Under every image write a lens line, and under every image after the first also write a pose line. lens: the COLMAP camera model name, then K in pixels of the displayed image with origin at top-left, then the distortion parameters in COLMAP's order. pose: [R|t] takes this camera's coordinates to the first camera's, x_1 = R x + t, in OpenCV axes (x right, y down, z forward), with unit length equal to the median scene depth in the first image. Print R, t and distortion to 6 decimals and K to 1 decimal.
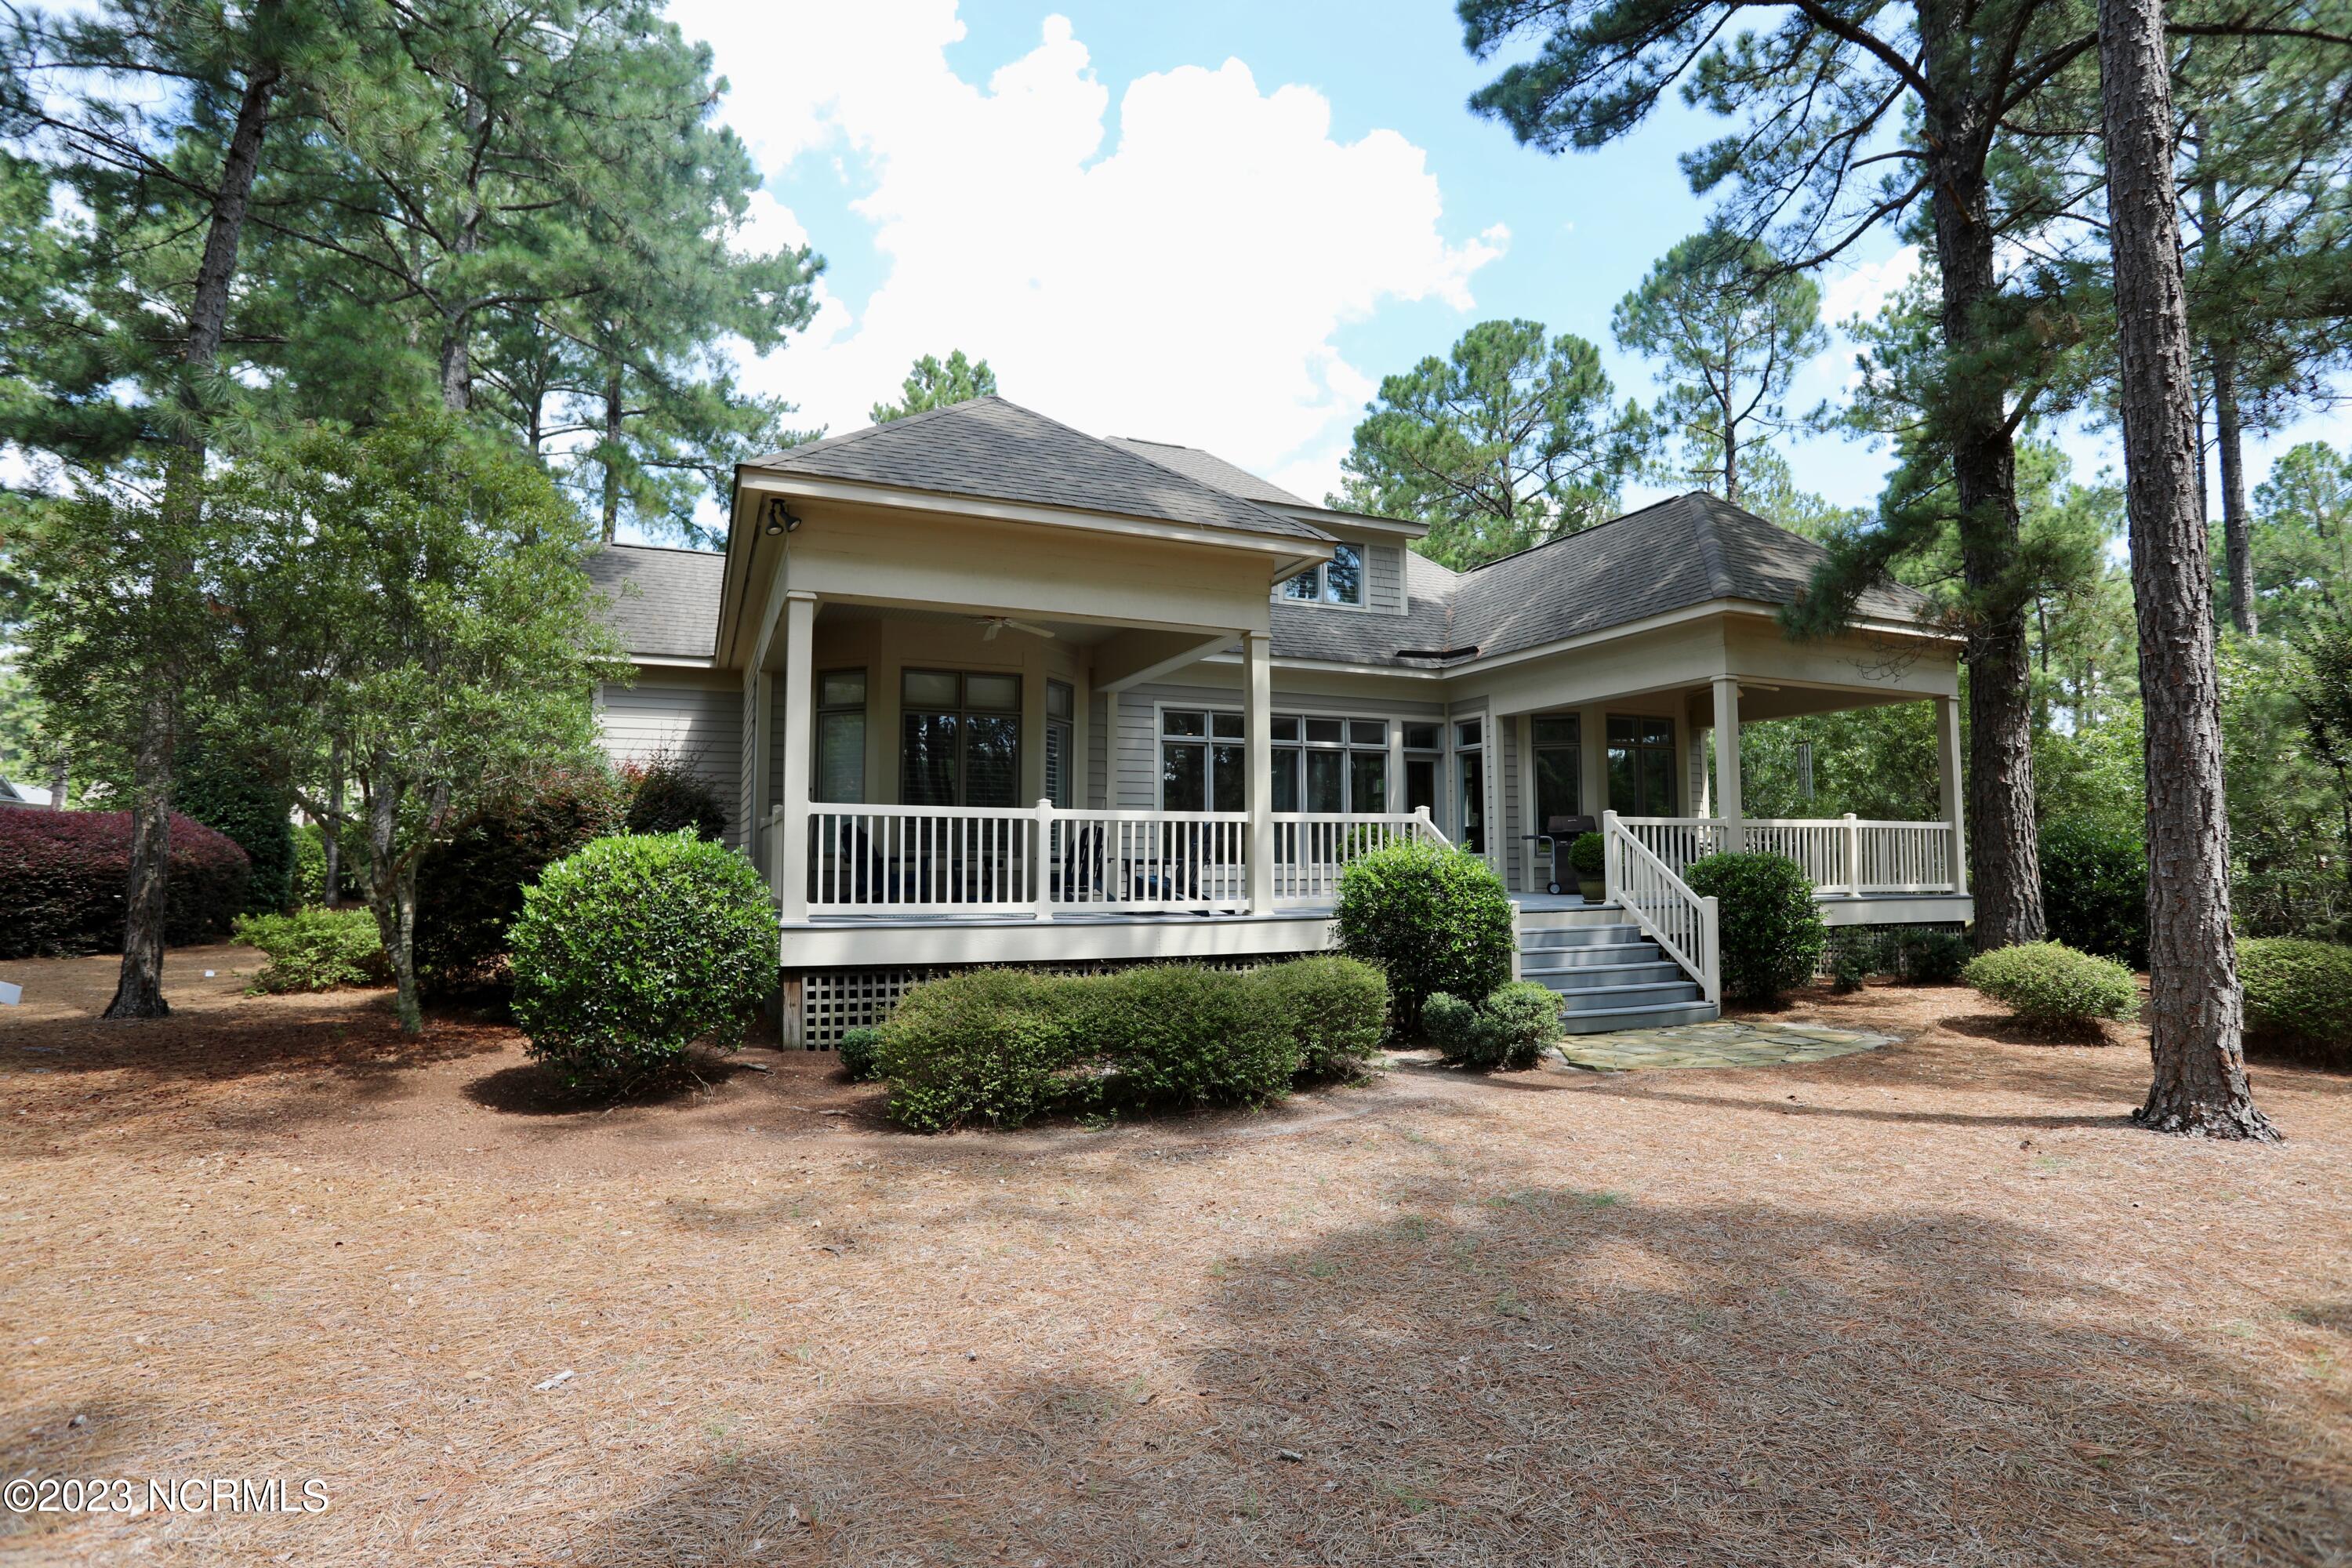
lens RADIAL K [[1144.3, 0, 1166.7], [0, 1144.3, 771.5], [0, 0, 1]] dist [-0.081111, 0.038860]
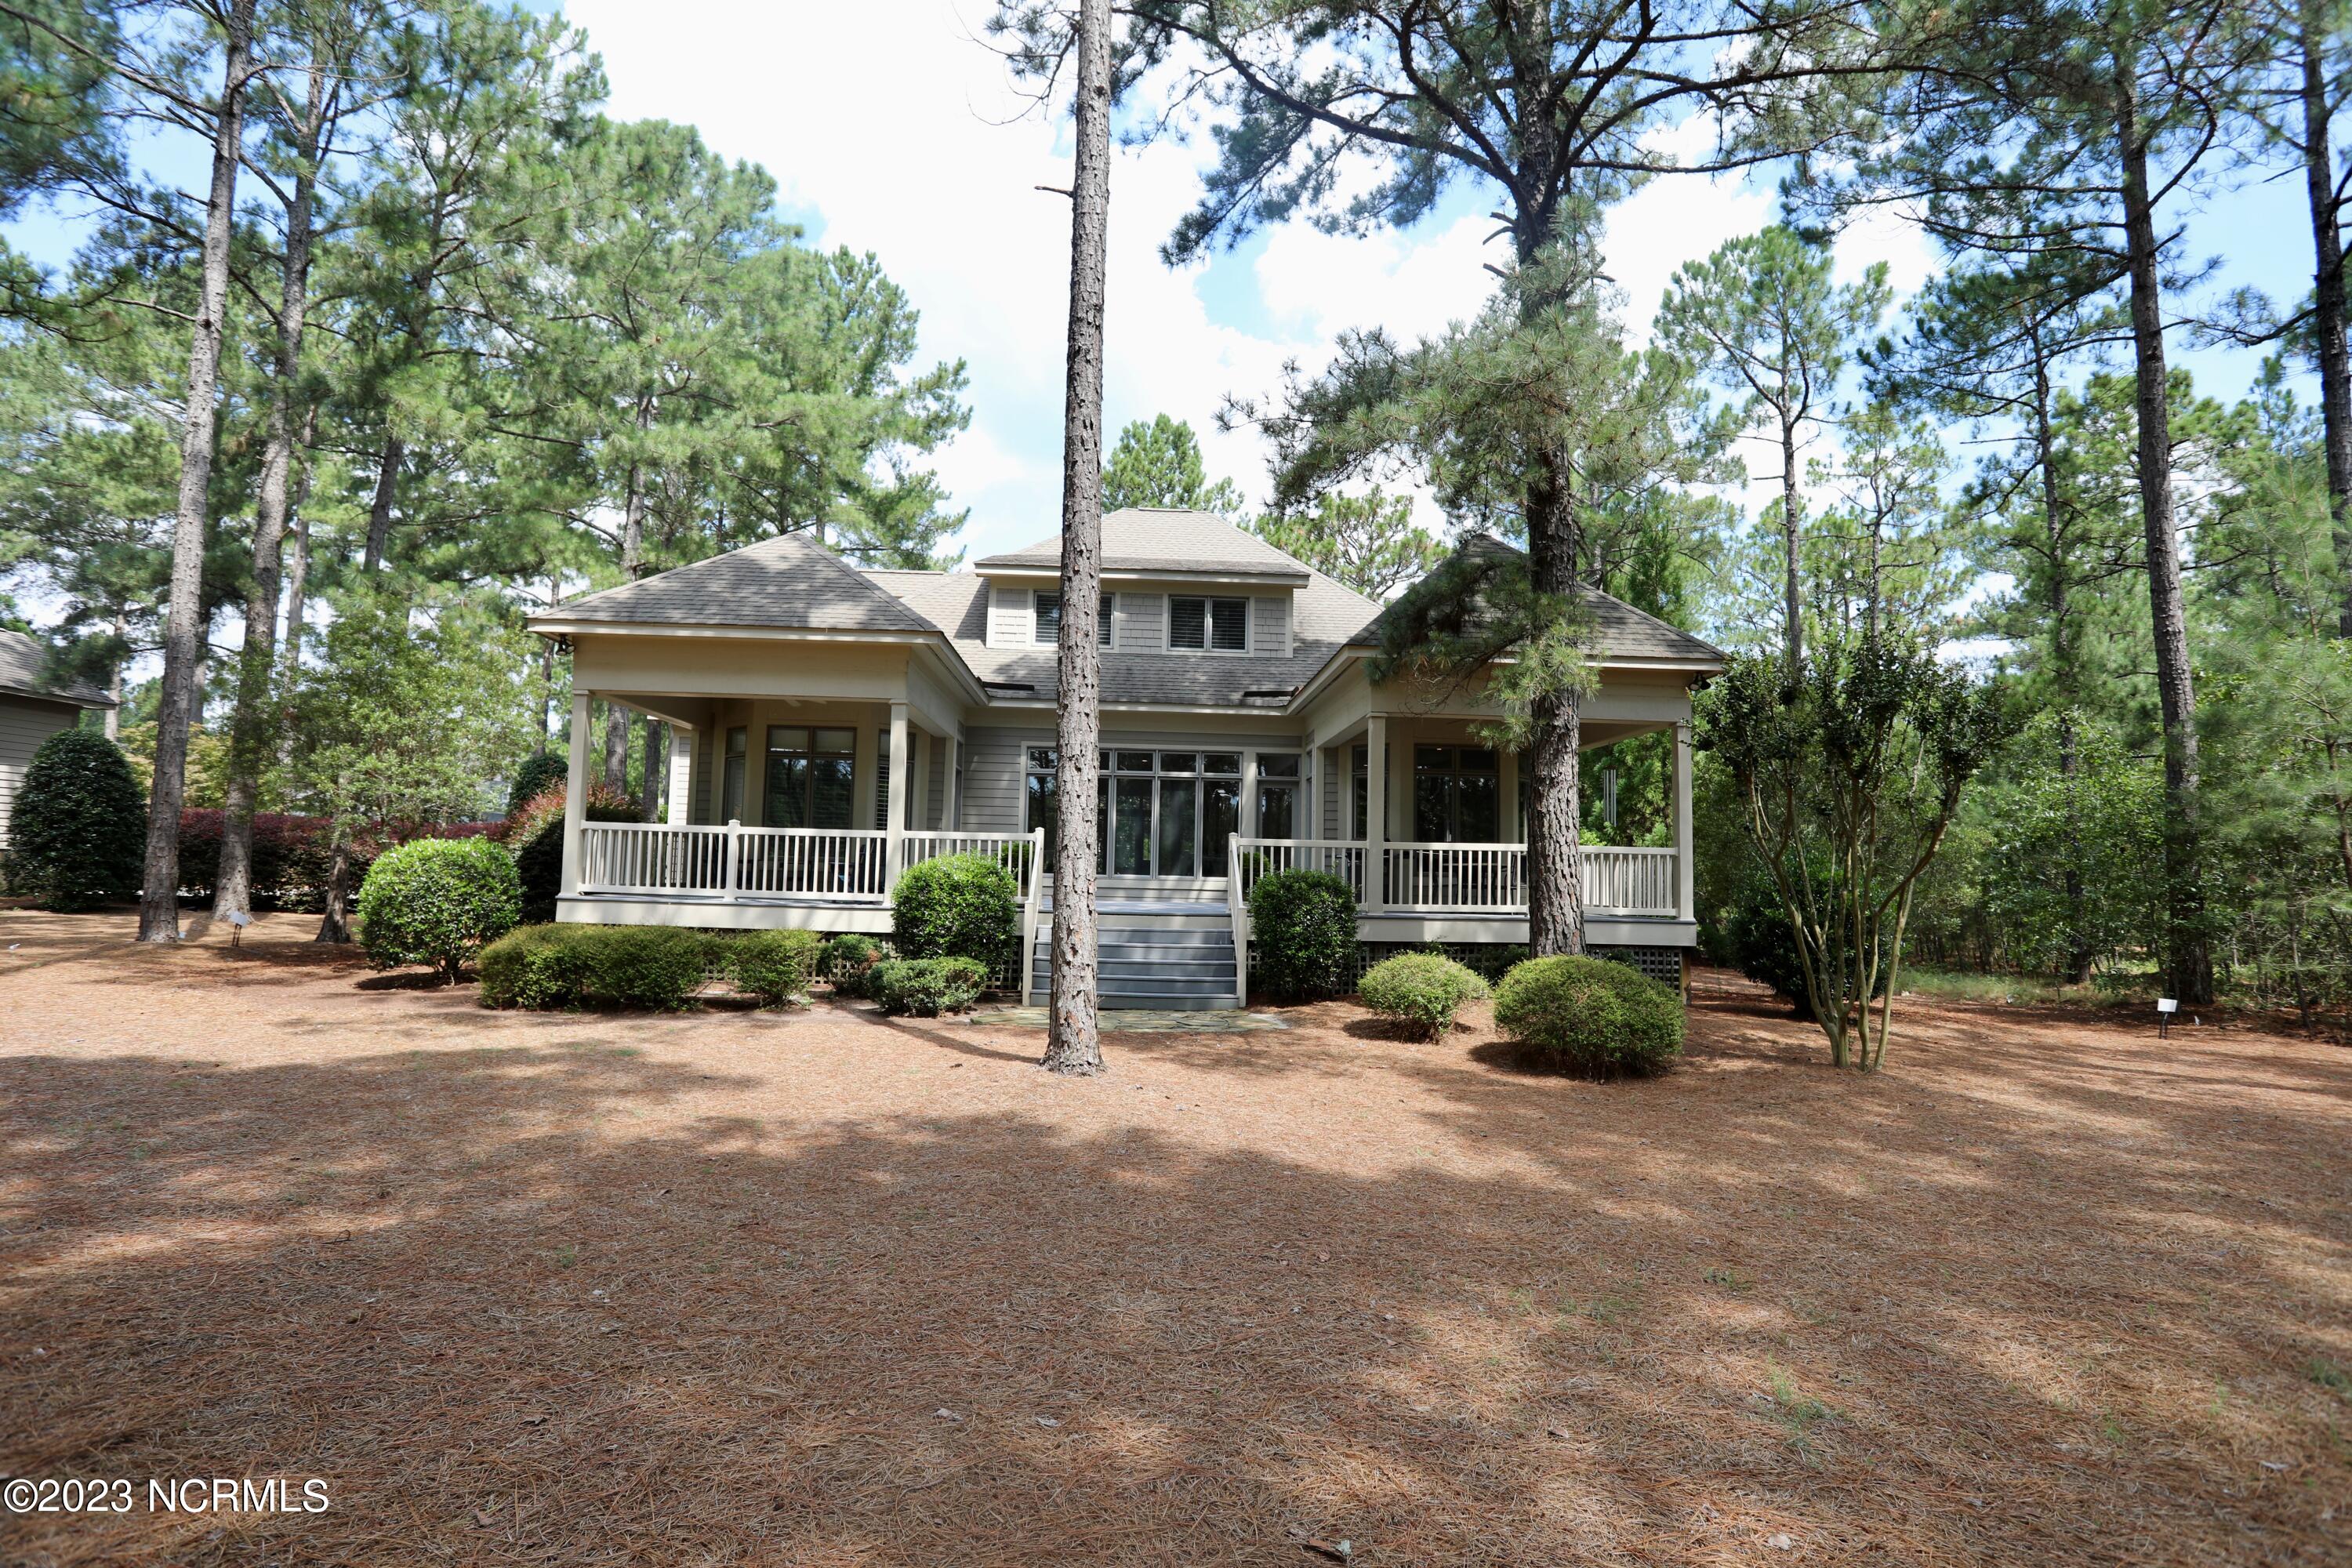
lens RADIAL K [[1144.3, 0, 1166.7], [0, 1144.3, 771.5], [0, 0, 1]] dist [-0.081111, 0.038860]
pose [[0.937309, -0.009801, -0.348361, 0.589606], [0.004166, 0.999848, -0.016919, -0.007735], [0.348474, 0.014407, 0.937208, -0.116864]]
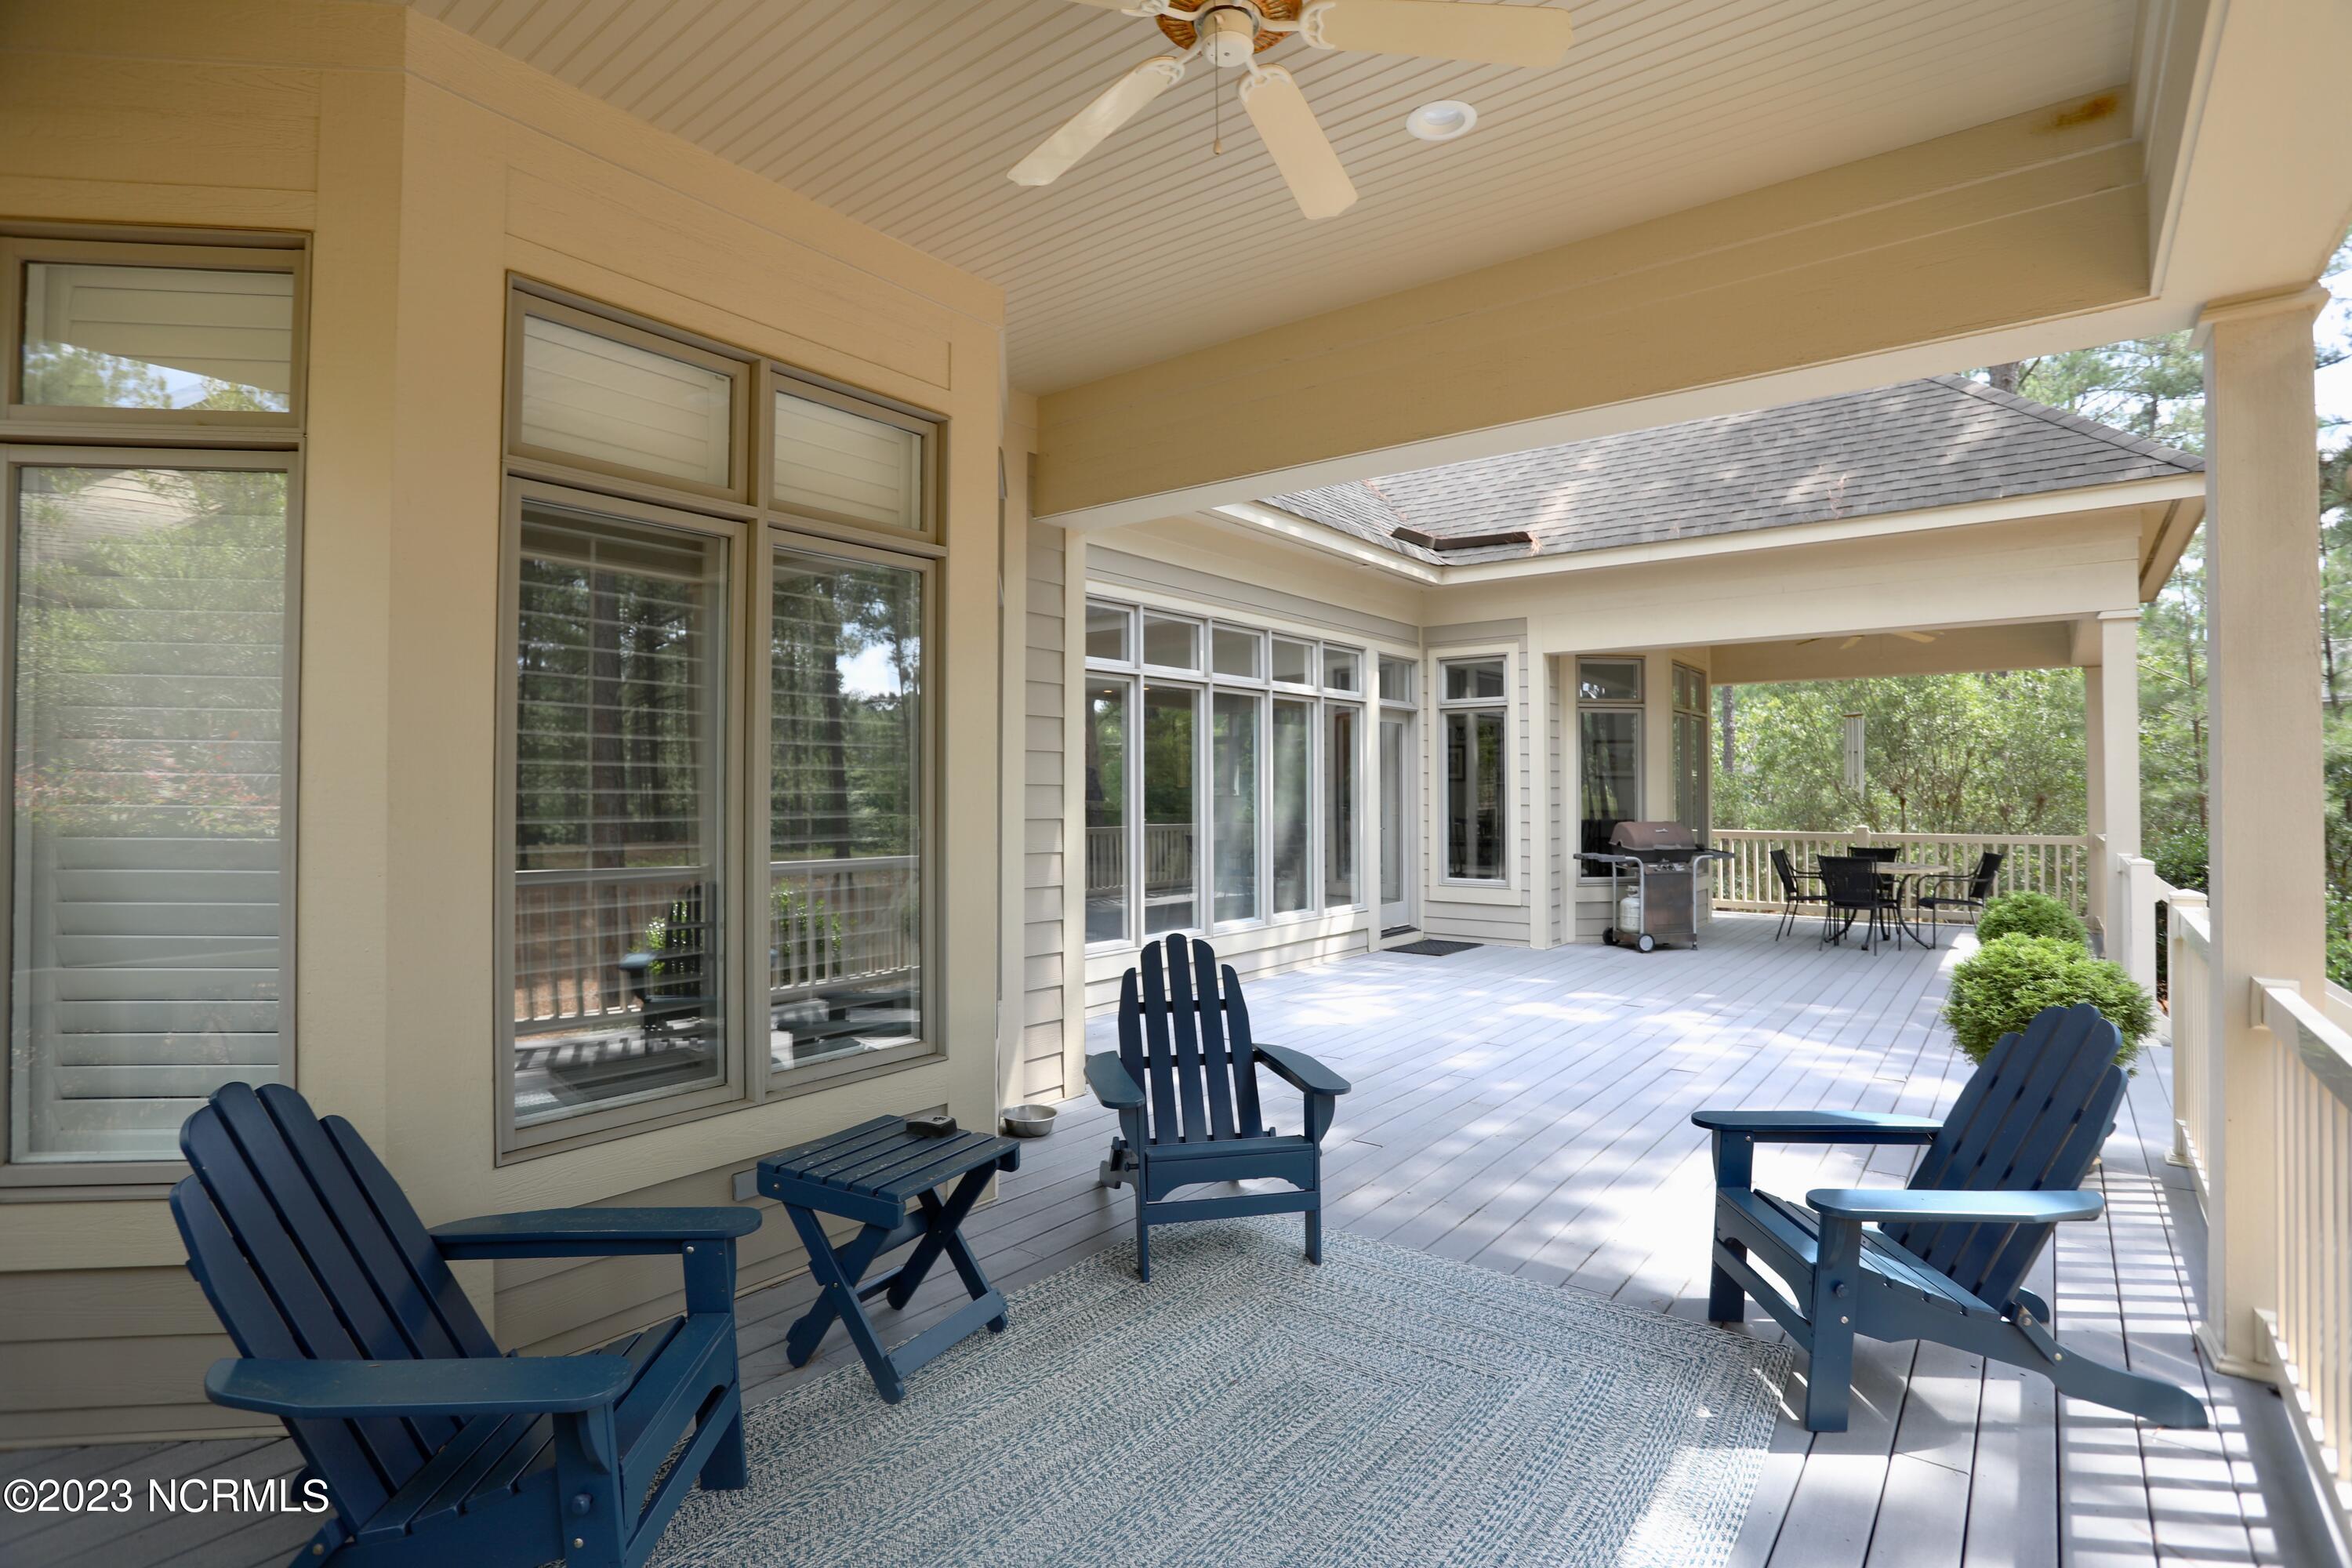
lens RADIAL K [[1144.3, 0, 1166.7], [0, 1144.3, 771.5], [0, 0, 1]] dist [-0.081111, 0.038860]
pose [[0.873048, -0.006531, 0.487591, -0.188428], [-0.014541, 0.999117, 0.039419, -0.007277], [-0.487418, -0.041505, 0.872182, 0.627335]]
